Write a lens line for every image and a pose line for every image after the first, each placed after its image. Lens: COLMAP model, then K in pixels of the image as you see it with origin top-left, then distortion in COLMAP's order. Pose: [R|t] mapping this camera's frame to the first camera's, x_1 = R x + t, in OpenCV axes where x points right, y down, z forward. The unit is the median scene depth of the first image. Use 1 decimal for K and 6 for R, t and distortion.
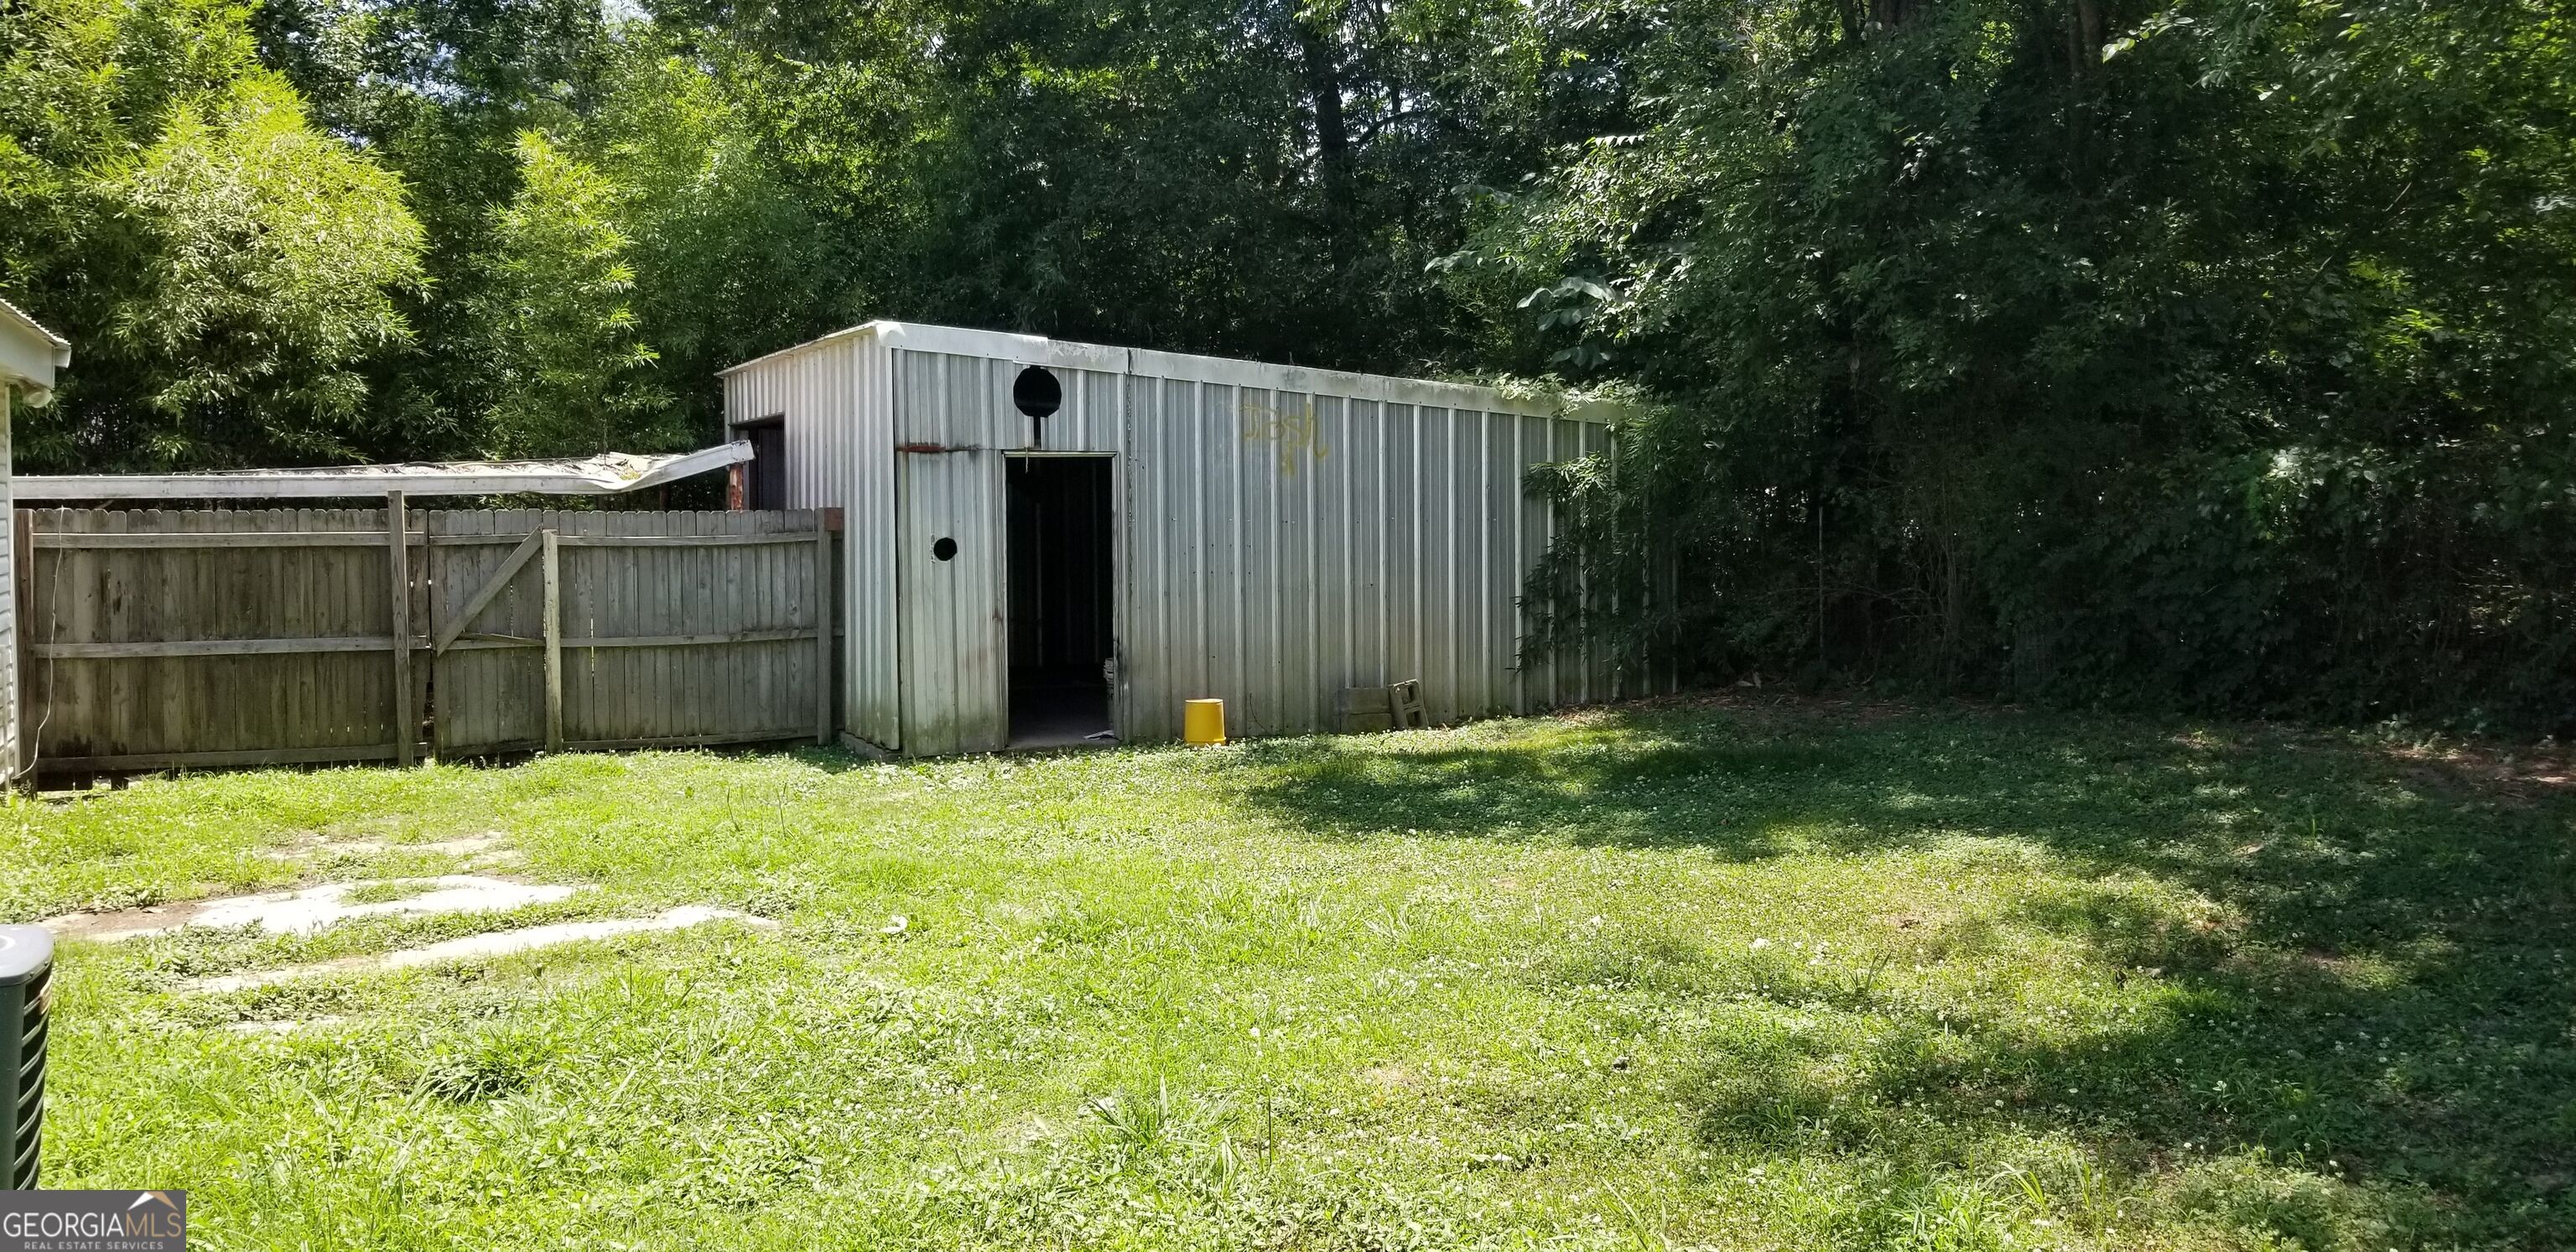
lens RADIAL K [[2056.1, 0, 1286.9], [0, 2056.1, 619.1], [0, 0, 1]] dist [-0.000329, 0.000591]
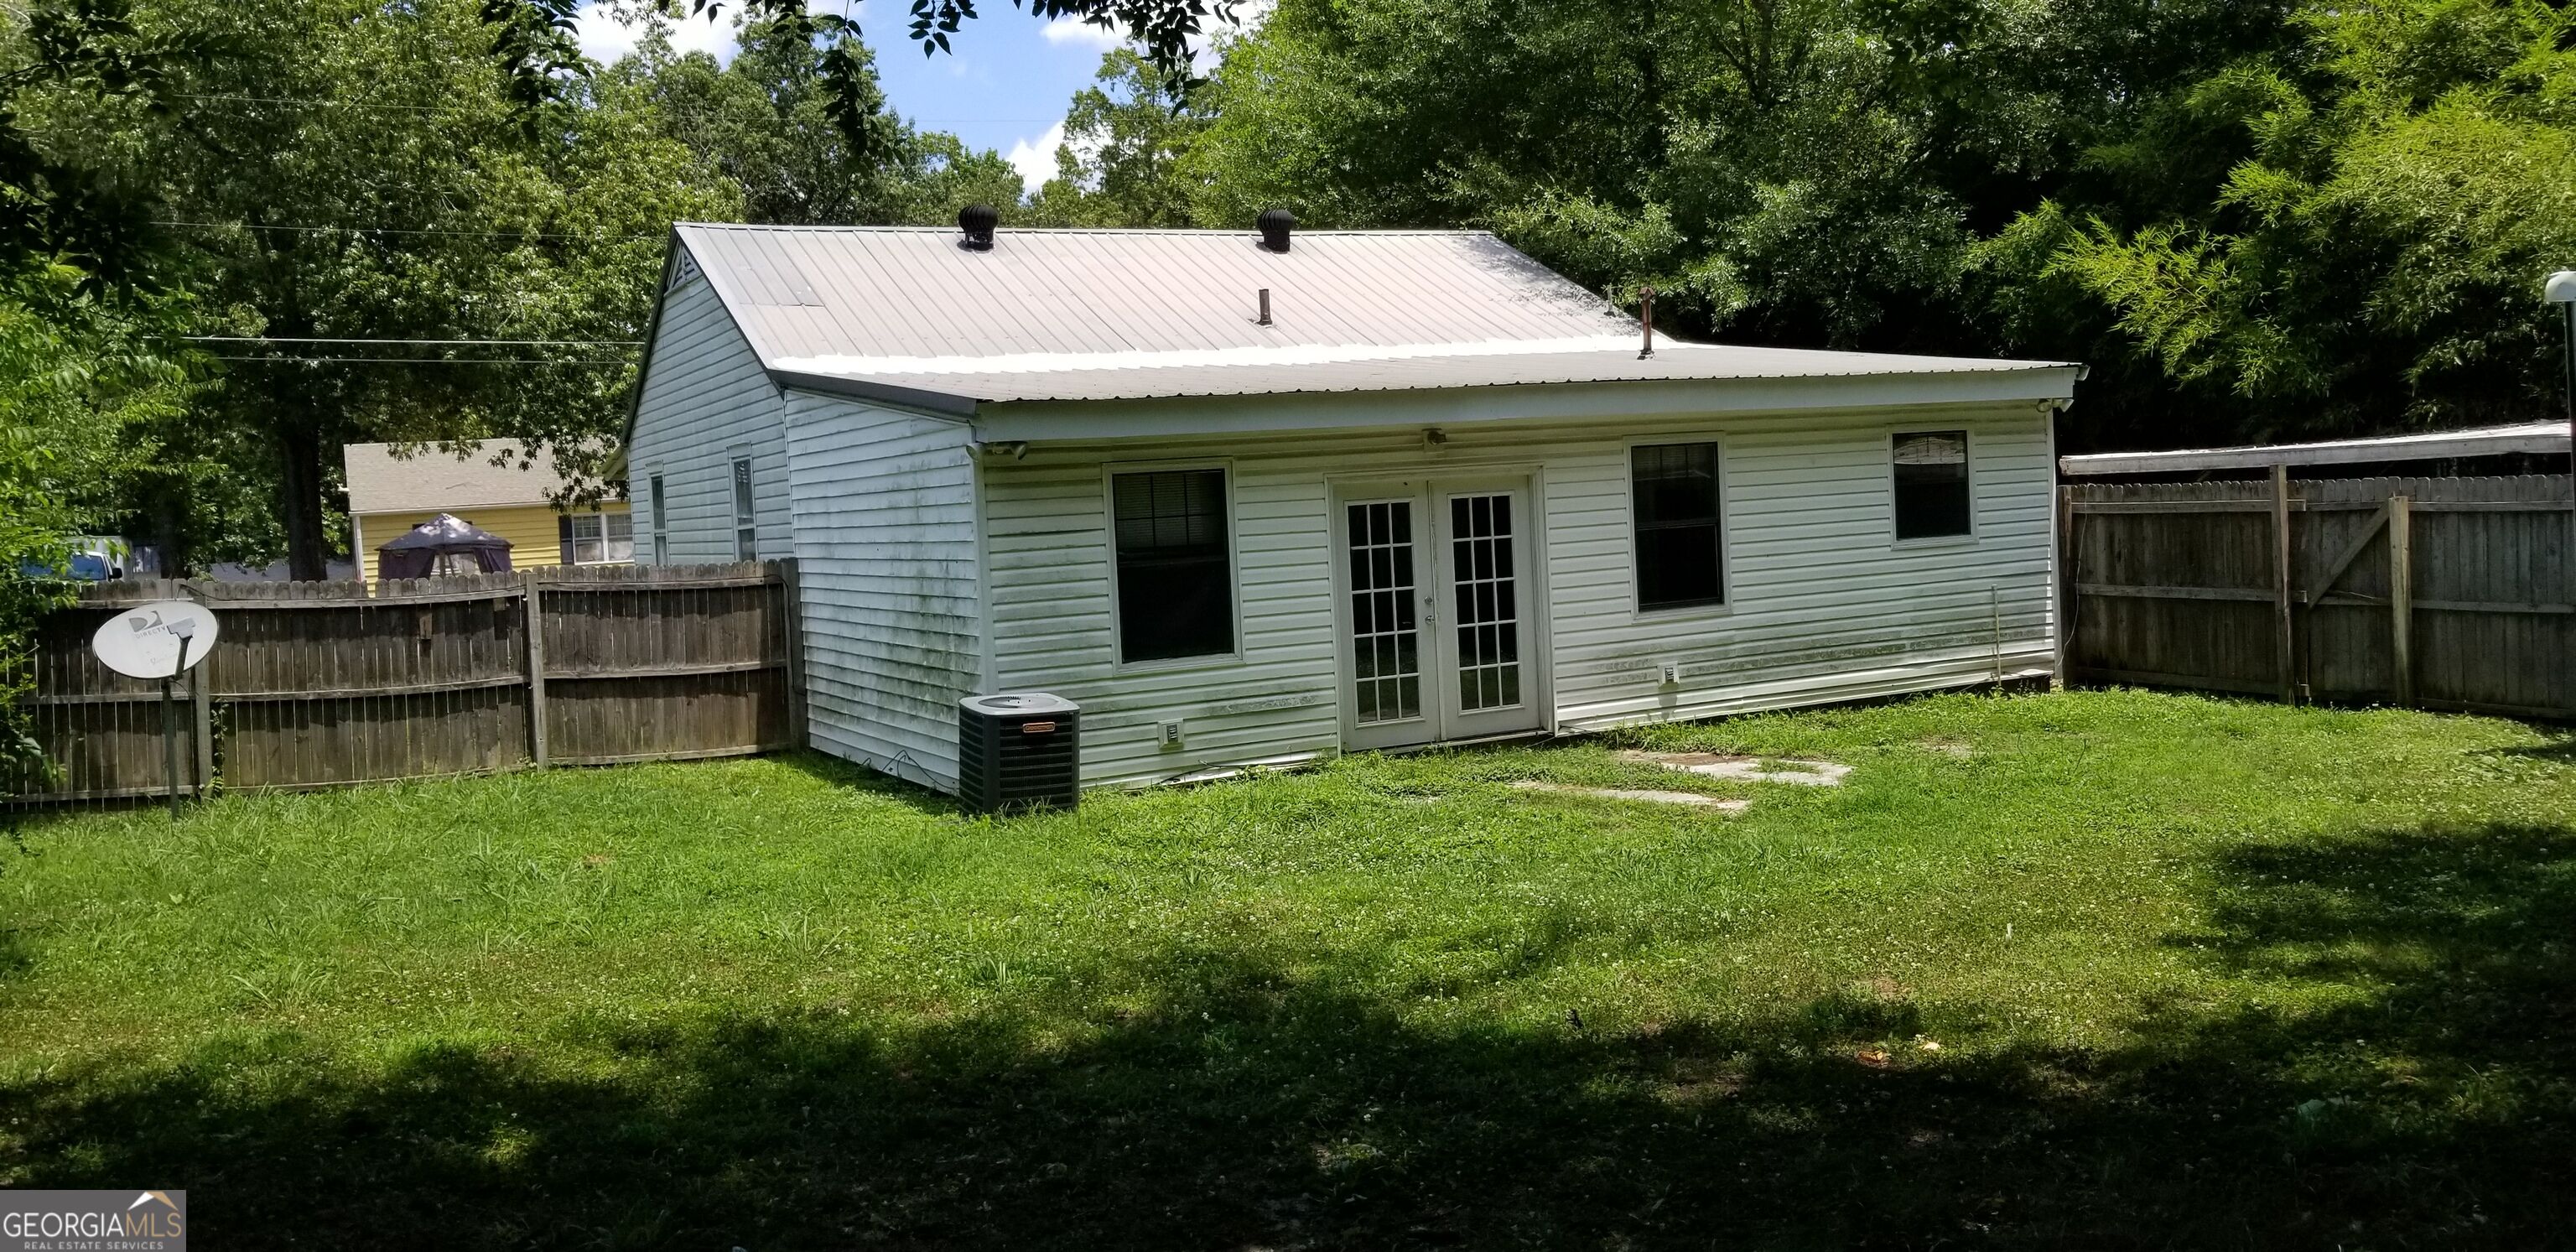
lens RADIAL K [[2056.1, 0, 1287.8], [0, 2056.1, 625.1], [0, 0, 1]] dist [-0.000329, 0.000591]
pose [[0.021785, 0.070271, -0.997290, 0.699863], [-0.002582, 0.997527, 0.070231, -0.051275], [0.999759, 0.001045, 0.021913, 0.413371]]
